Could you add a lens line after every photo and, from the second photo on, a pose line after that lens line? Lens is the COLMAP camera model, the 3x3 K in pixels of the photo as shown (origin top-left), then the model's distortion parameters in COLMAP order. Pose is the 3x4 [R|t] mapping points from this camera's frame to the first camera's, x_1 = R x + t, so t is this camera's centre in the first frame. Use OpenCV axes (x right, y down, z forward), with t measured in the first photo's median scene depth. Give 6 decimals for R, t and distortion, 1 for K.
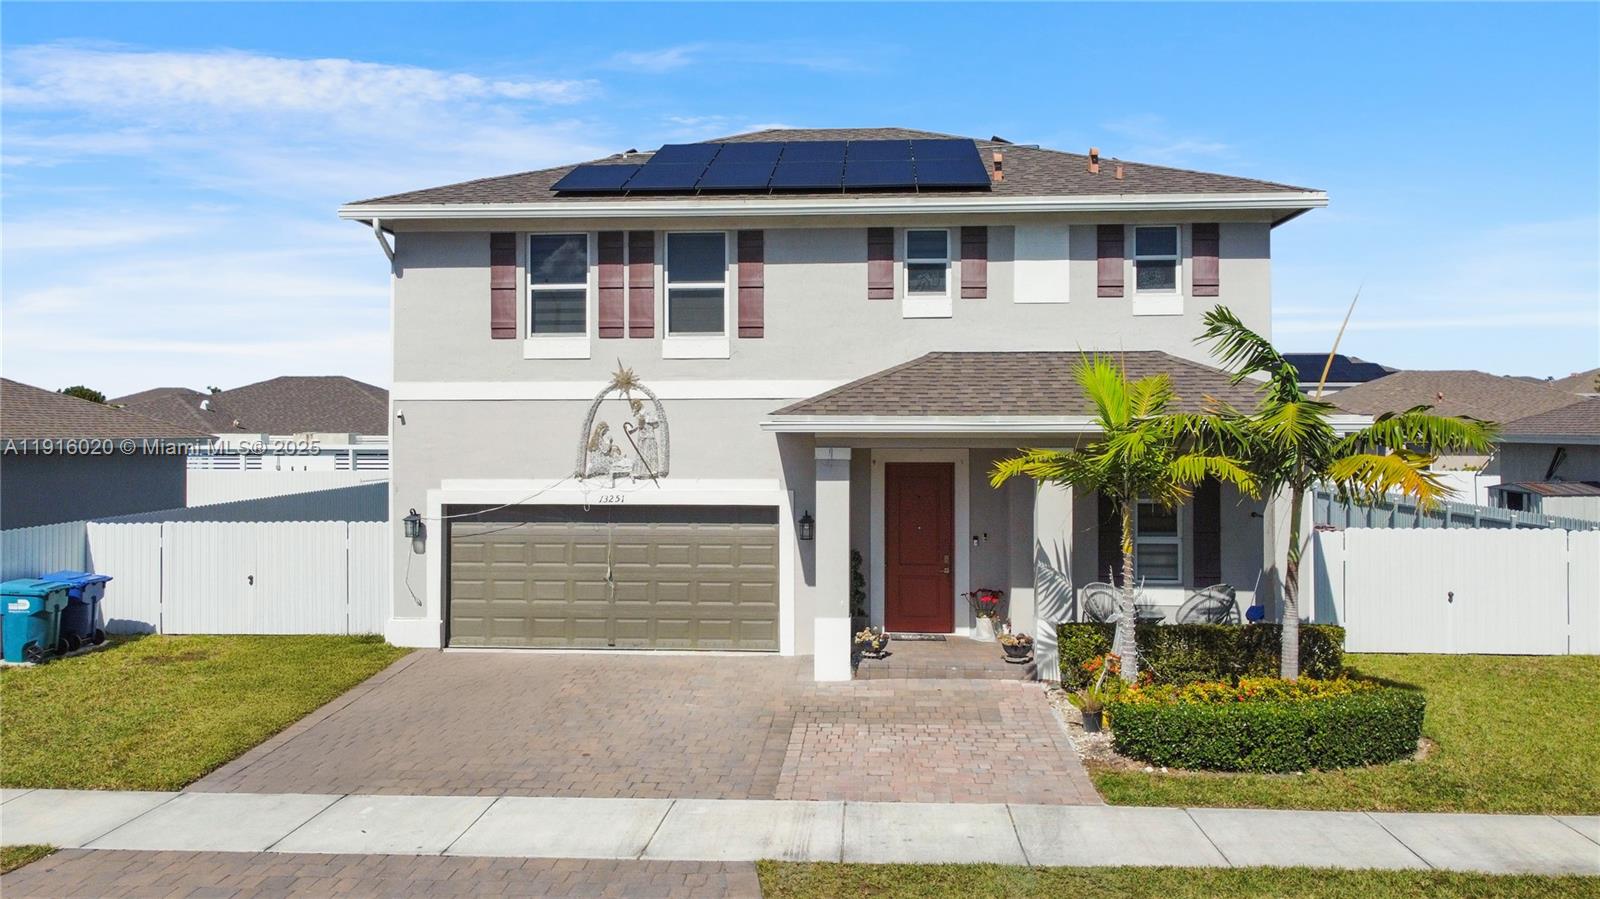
lens RADIAL K [[1092.9, 0, 800.0], [0, 1092.9, 449.5], [0, 0, 1]] dist [0.009719, 0.000951]
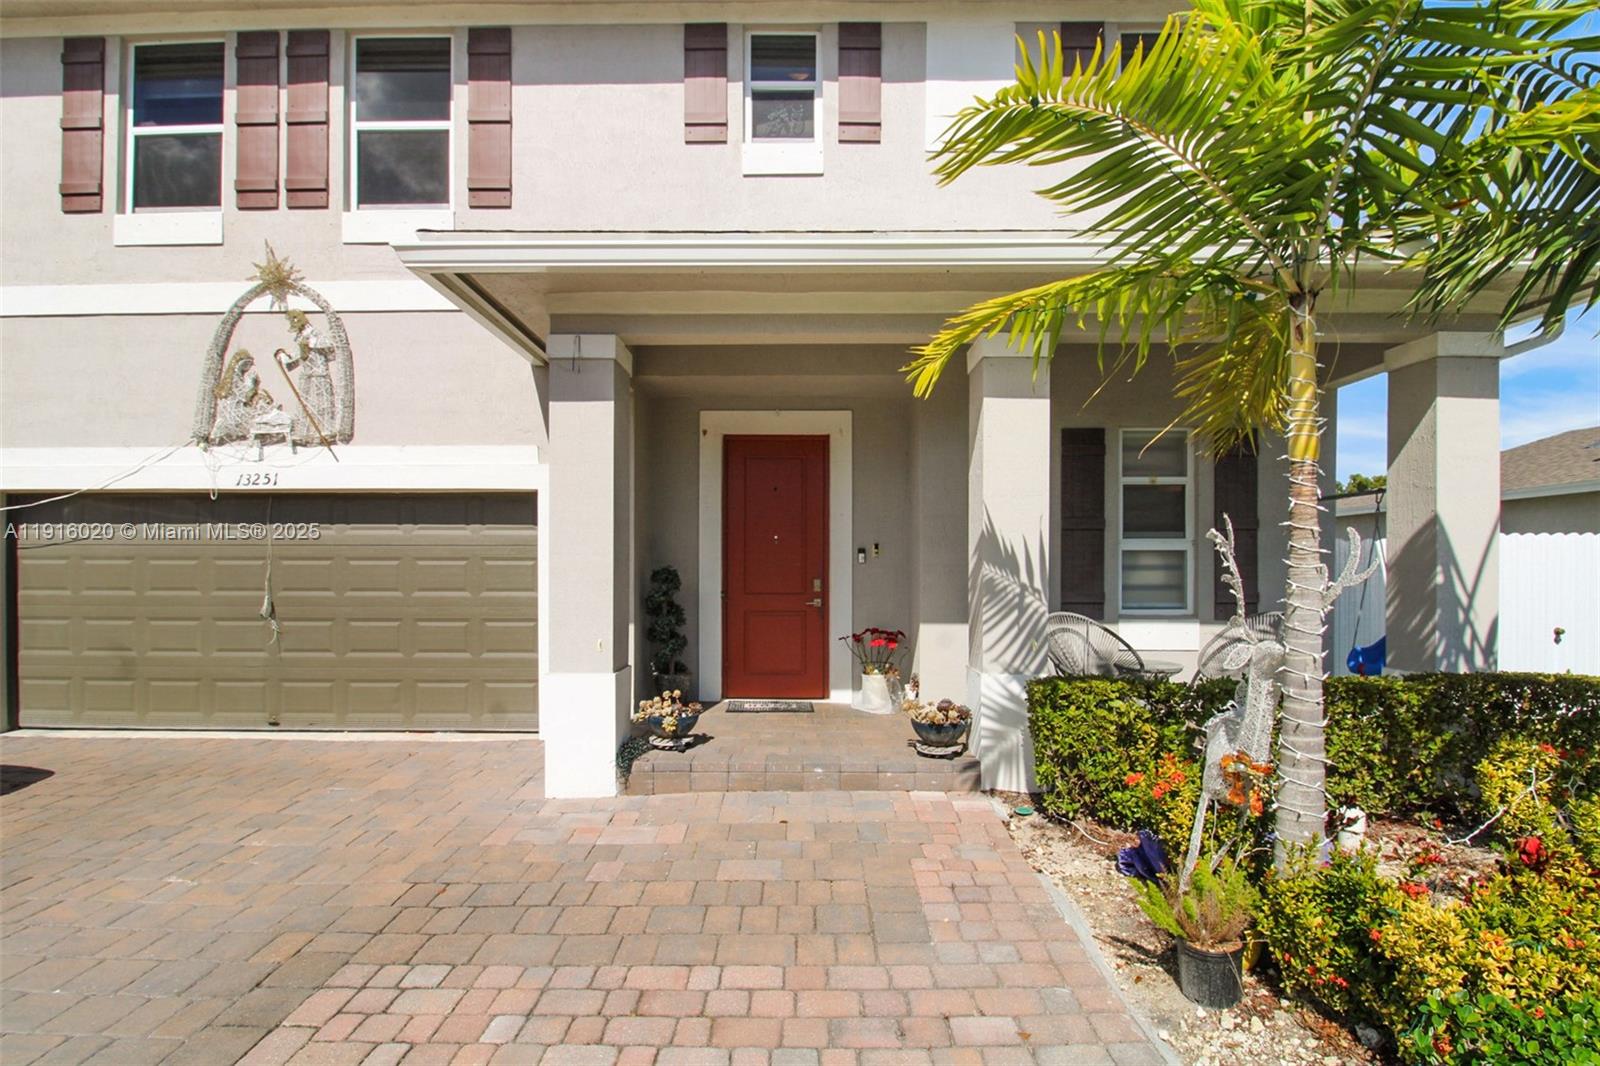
lens RADIAL K [[692.7, 0, 804.4], [0, 692.7, 573.6], [0, 0, 1]] dist [0.000067, -0.006705]
pose [[0.997110, 0.003738, 0.075876, 0.097886], [-0.003024, 0.999950, -0.009525, 0.100187], [-0.075907, 0.009268, 0.997072, 0.607016]]
